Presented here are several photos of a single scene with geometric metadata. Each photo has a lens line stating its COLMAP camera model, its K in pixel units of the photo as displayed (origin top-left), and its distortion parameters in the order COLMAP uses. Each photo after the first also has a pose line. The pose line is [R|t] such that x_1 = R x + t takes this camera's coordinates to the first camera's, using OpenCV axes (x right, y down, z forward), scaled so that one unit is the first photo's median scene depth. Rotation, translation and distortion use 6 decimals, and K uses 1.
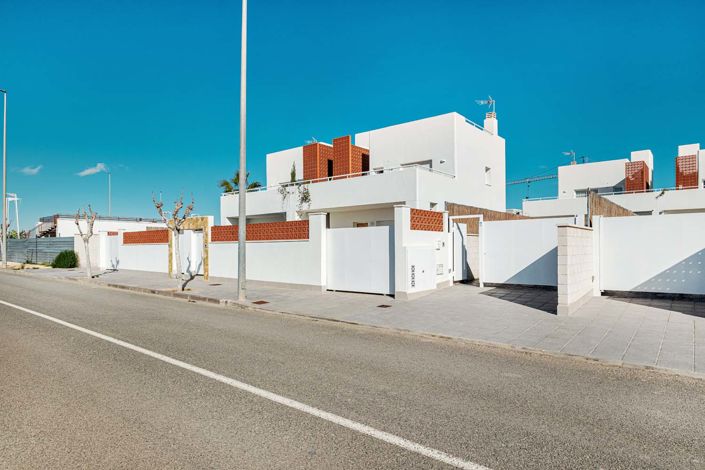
lens RADIAL K [[423.7, 0, 352.4], [0, 423.7, 238.2], [0, 0, 1]] dist [-0.001060, -0.000089]
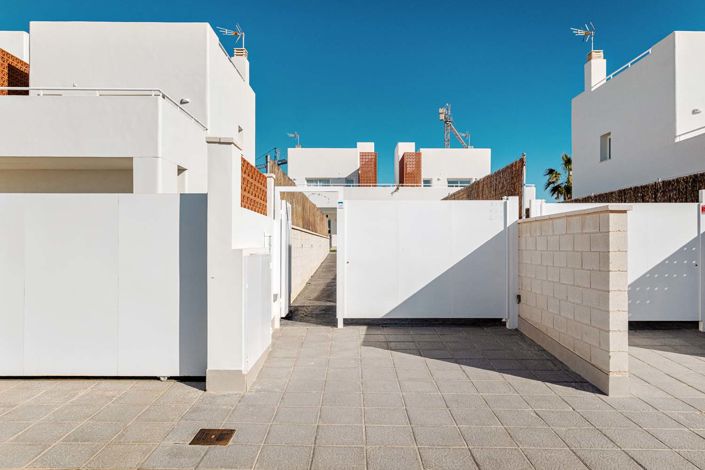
lens RADIAL K [[494.8, 0, 352.4], [0, 494.8, 233.5], [0, 0, 1]] dist [0.000815, -0.000357]
pose [[0.769930, 0.022365, 0.637736, -0.068036], [-0.021979, 0.999722, -0.008524, 0.005876], [-0.637750, -0.007454, 0.770207, 0.502719]]
